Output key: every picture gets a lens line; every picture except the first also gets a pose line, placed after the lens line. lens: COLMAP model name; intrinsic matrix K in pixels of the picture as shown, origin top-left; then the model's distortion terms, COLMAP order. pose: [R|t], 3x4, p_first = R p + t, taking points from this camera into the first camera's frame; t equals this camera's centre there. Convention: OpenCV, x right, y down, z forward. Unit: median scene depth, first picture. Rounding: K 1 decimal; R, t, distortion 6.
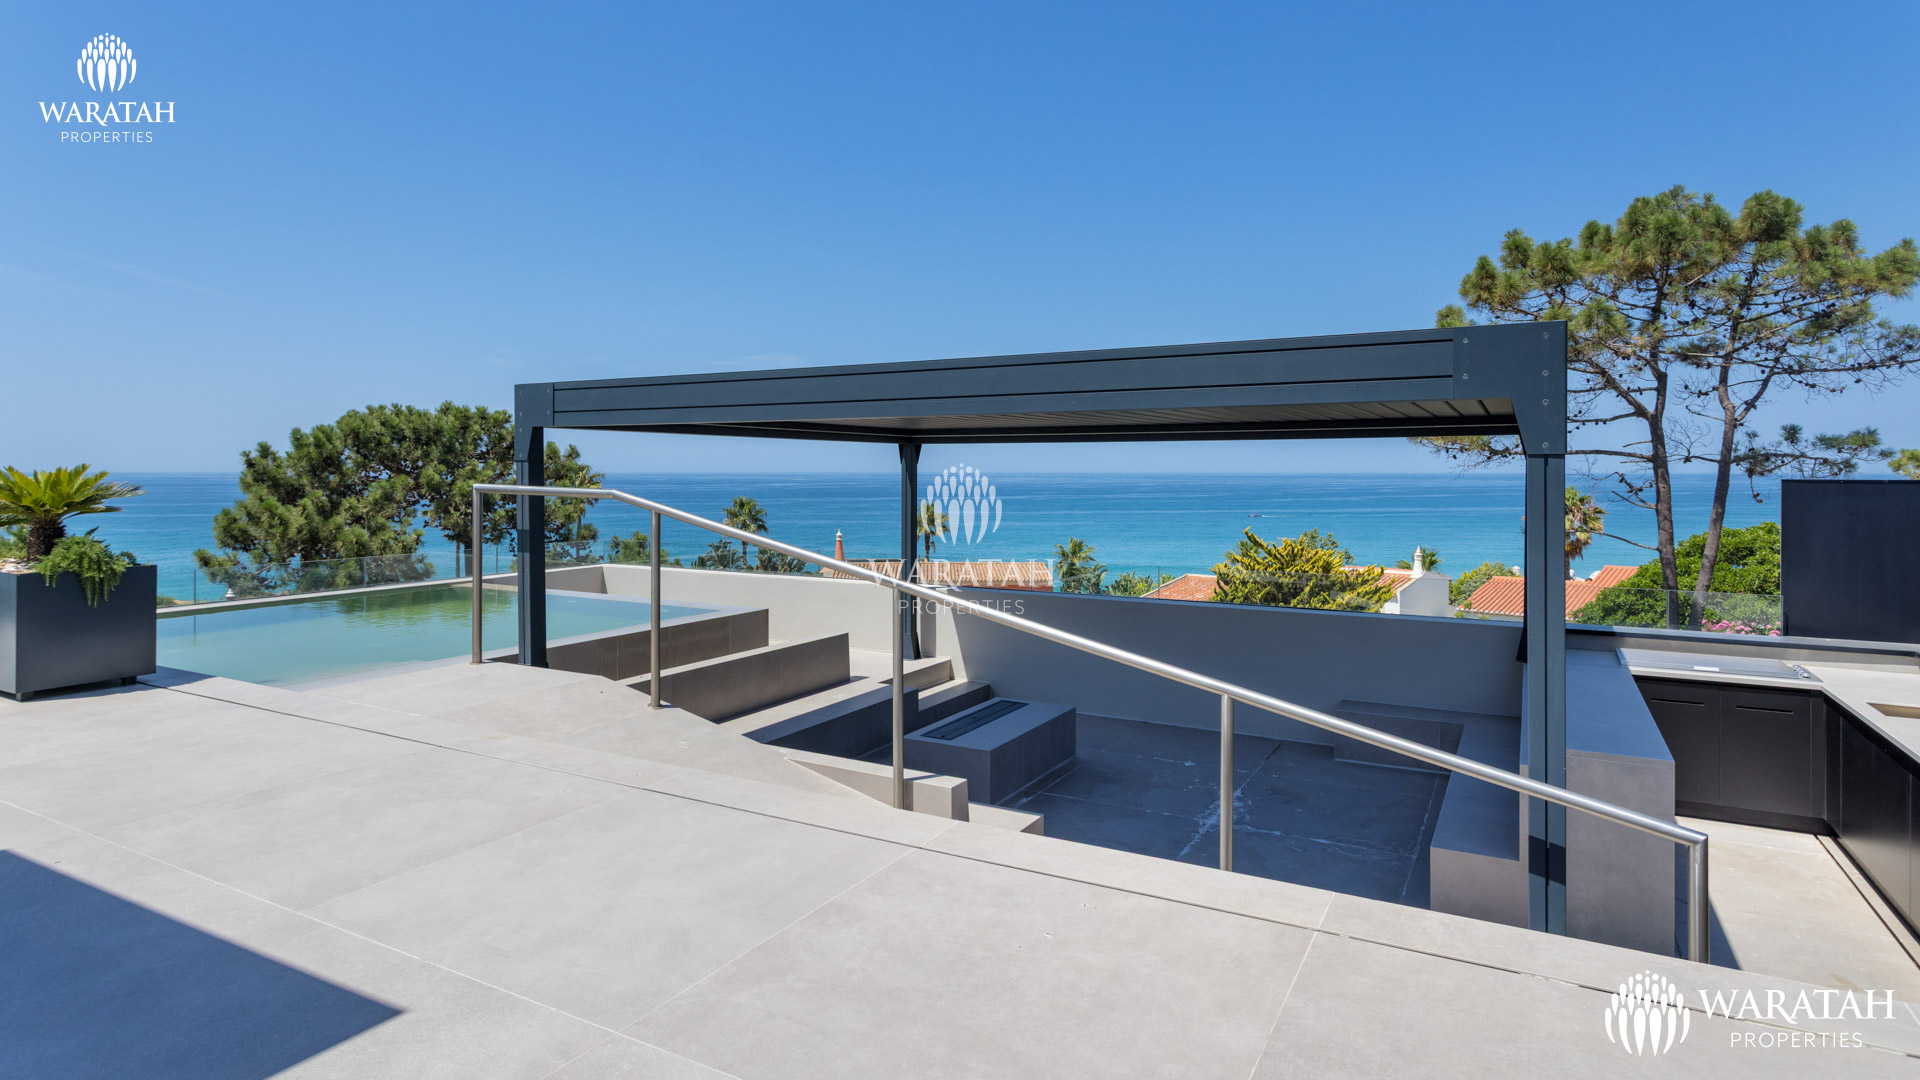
lens RADIAL K [[1029.0, 0, 964.7], [0, 1029.0, 478.8], [0, 0, 1]] dist [-0.009717, 0.008002]
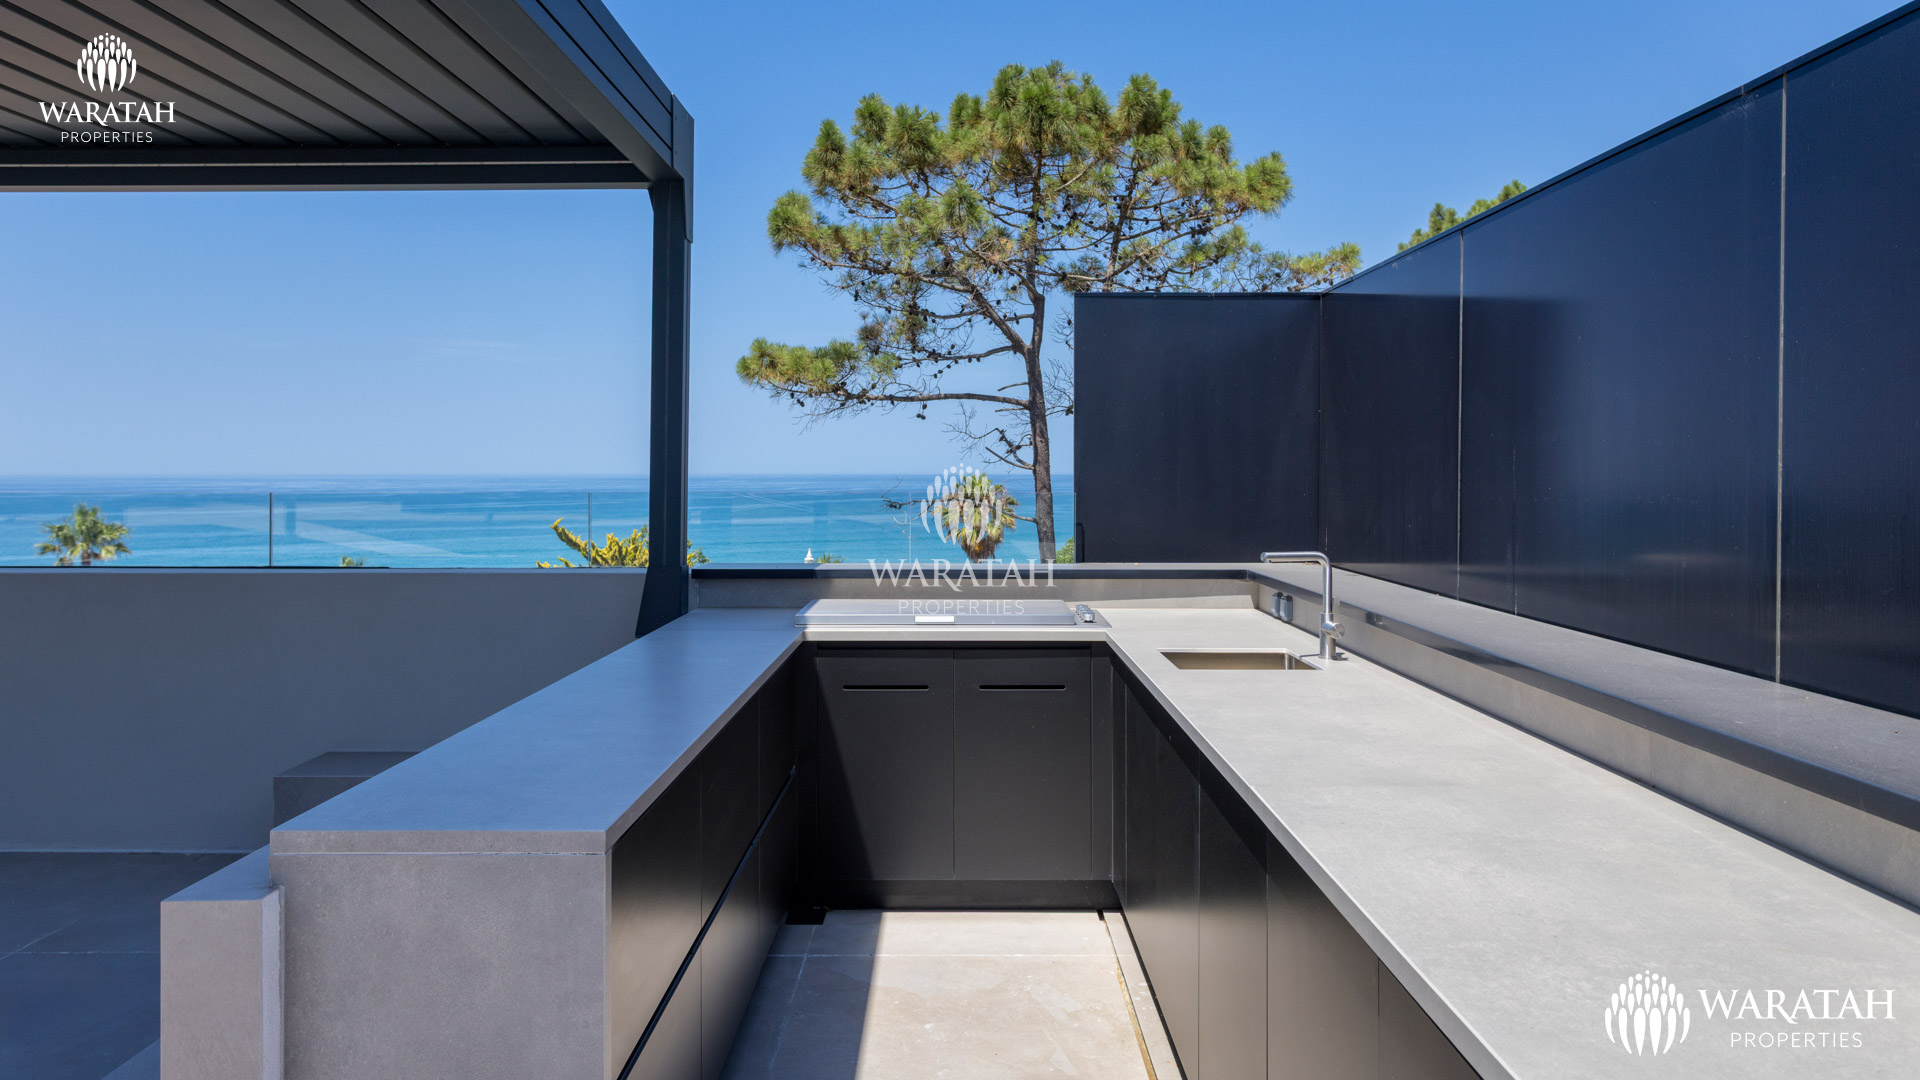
lens RADIAL K [[1345.2, 0, 958.2], [0, 1345.2, 486.8], [0, 0, 1]] dist [-0.001320, 0.000347]
pose [[0.876985, -0.007459, 0.480459, 0.129065], [0.005571, 0.999970, 0.005355, 0.036276], [-0.480485, -0.002020, 0.877001, 0.126691]]
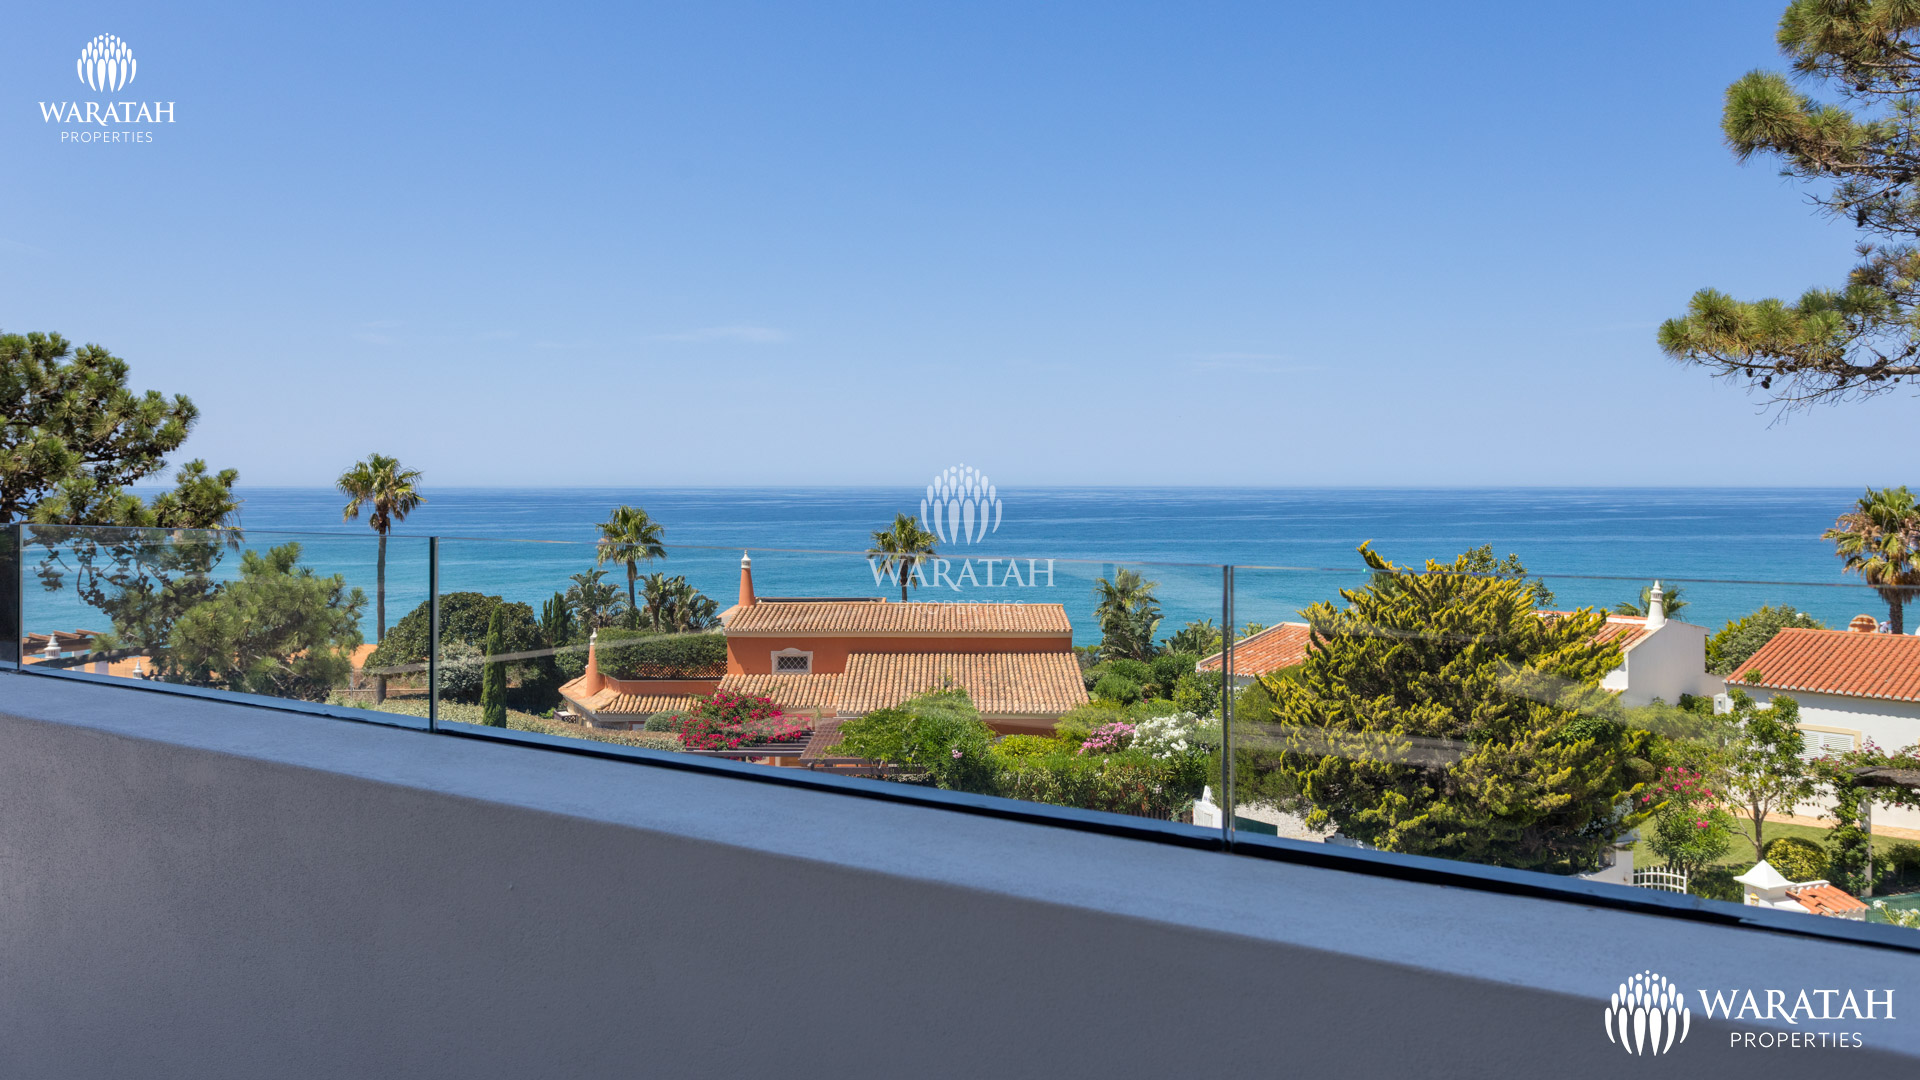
lens RADIAL K [[1379.4, 0, 945.0], [0, 1379.4, 485.2], [0, 0, 1]] dist [0.001467, -0.001504]
pose [[0.998714, -0.000838, -0.050689, 0.129614], [0.000490, 0.999976, -0.006881, 0.034613], [0.050693, 0.006847, 0.998691, 0.351380]]
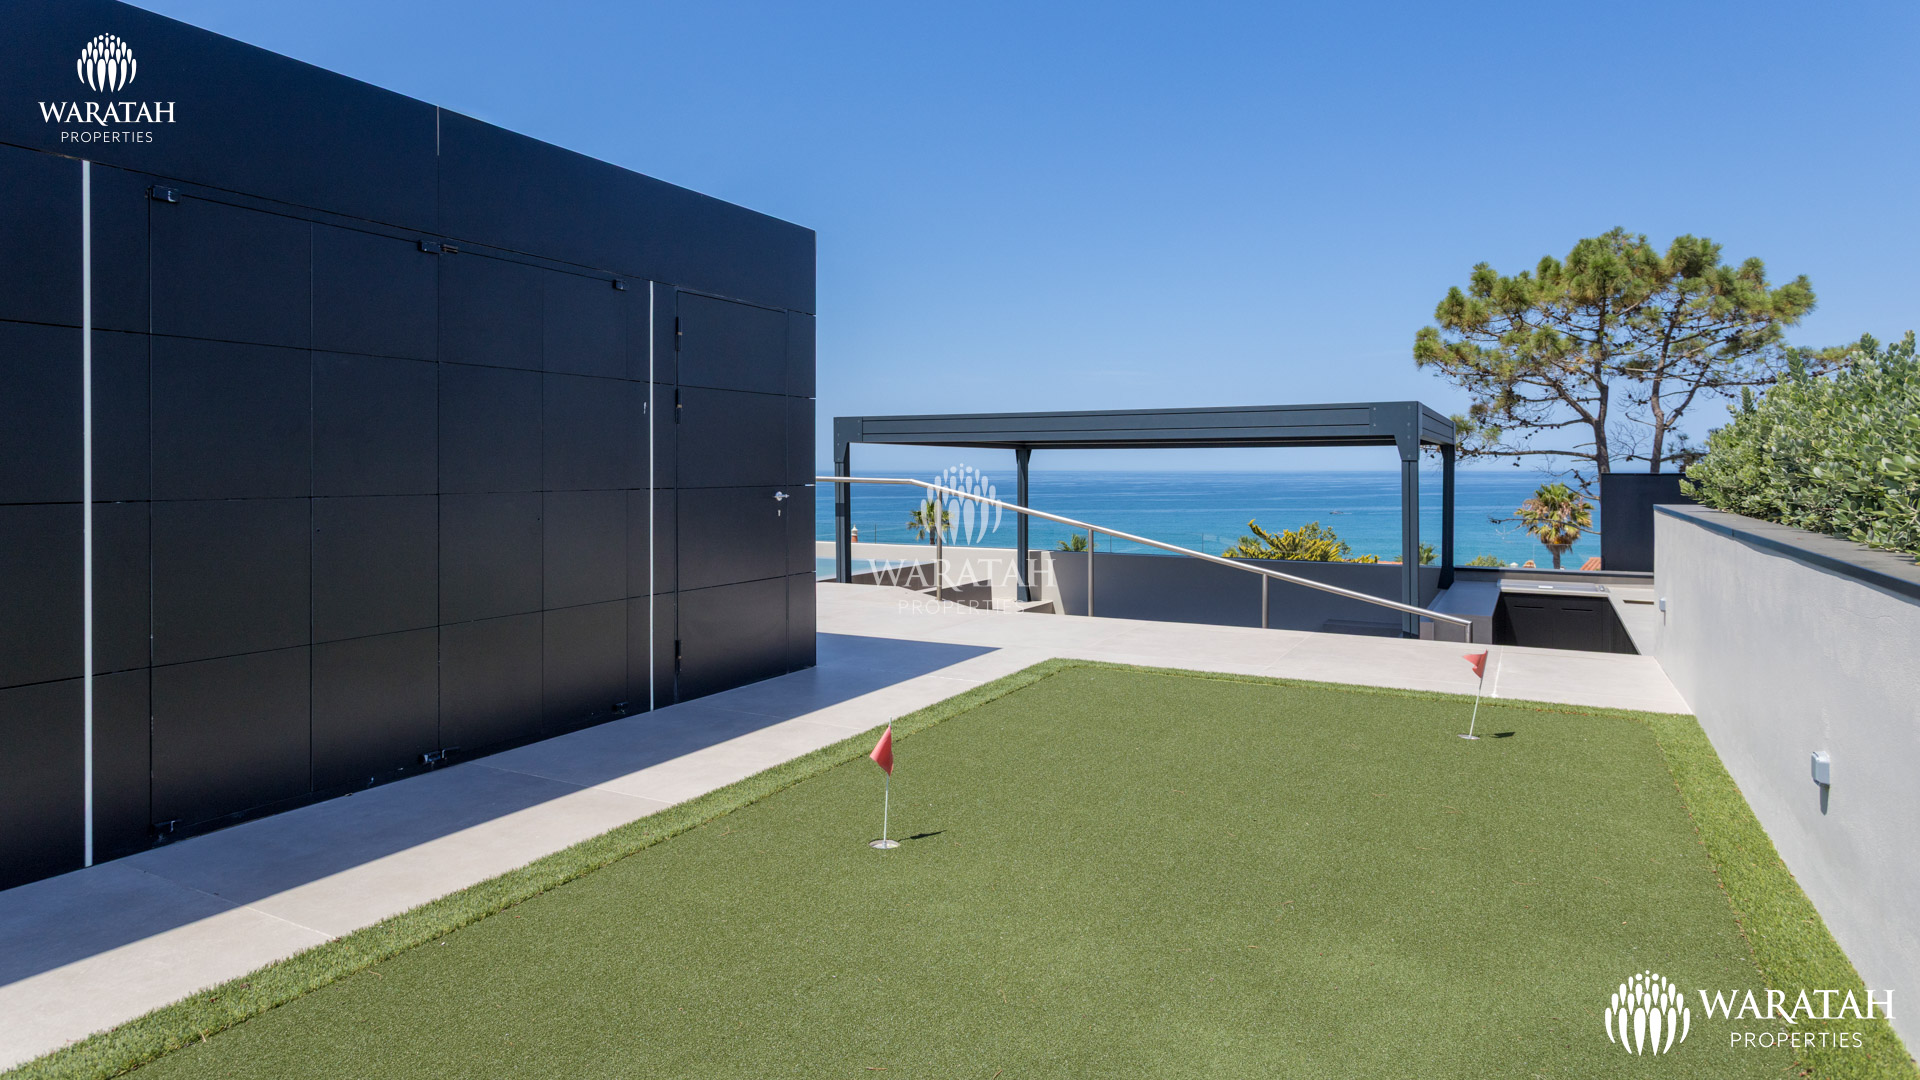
lens RADIAL K [[1067.3, 0, 964.7], [0, 1067.3, 472.0], [0, 0, 1]] dist [0.002220, 0.001853]
pose [[0.999940, -0.001118, 0.010921, -0.072878], [0.001172, 0.999987, -0.004910, 0.001996], [-0.010915, 0.004923, 0.999928, -0.224321]]
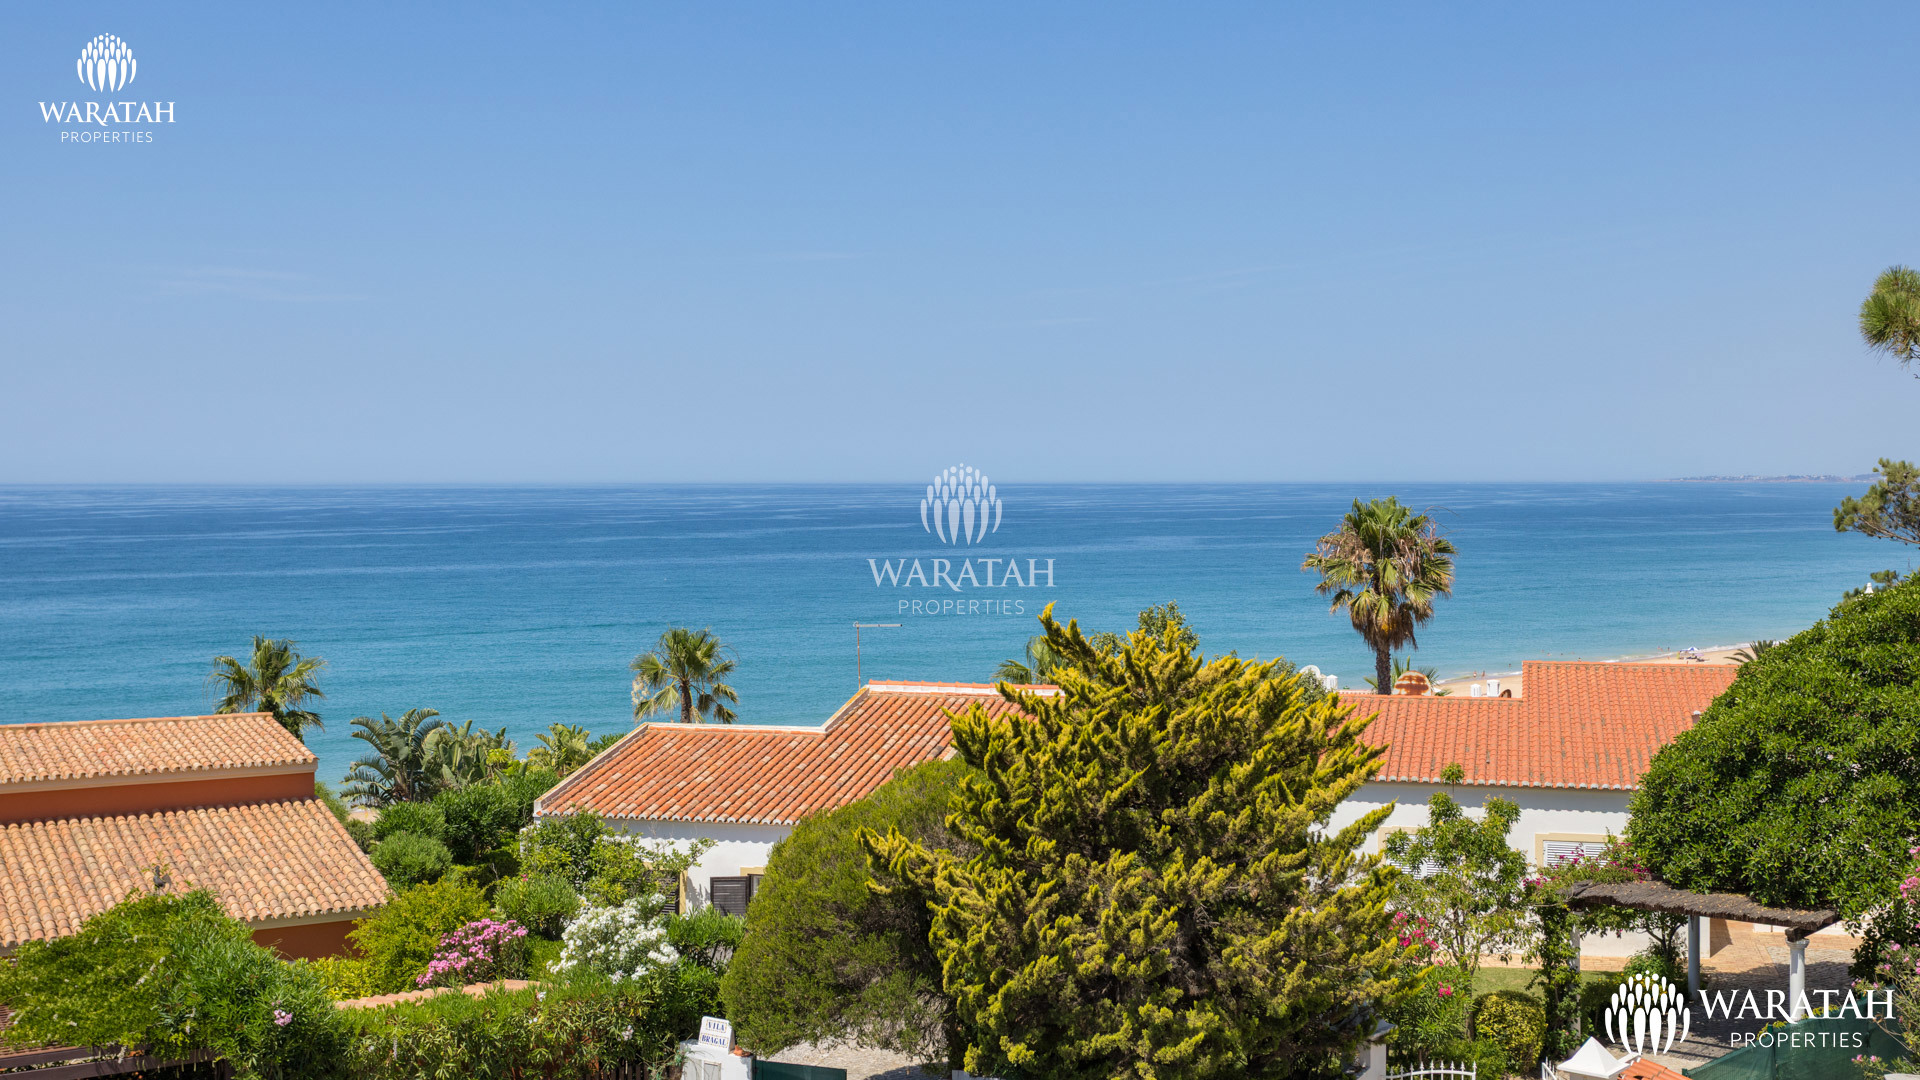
lens RADIAL K [[2177.9, 0, 960.0], [0, 2177.9, 540.0], [0, 0, 1]] dist [0.009915, 0.001081]
pose [[0.888428, -0.014783, 0.458778, -0.173791], [0.005586, 0.999755, 0.021398, 0.012410], [-0.458982, -0.016447, 0.888293, 0.552671]]
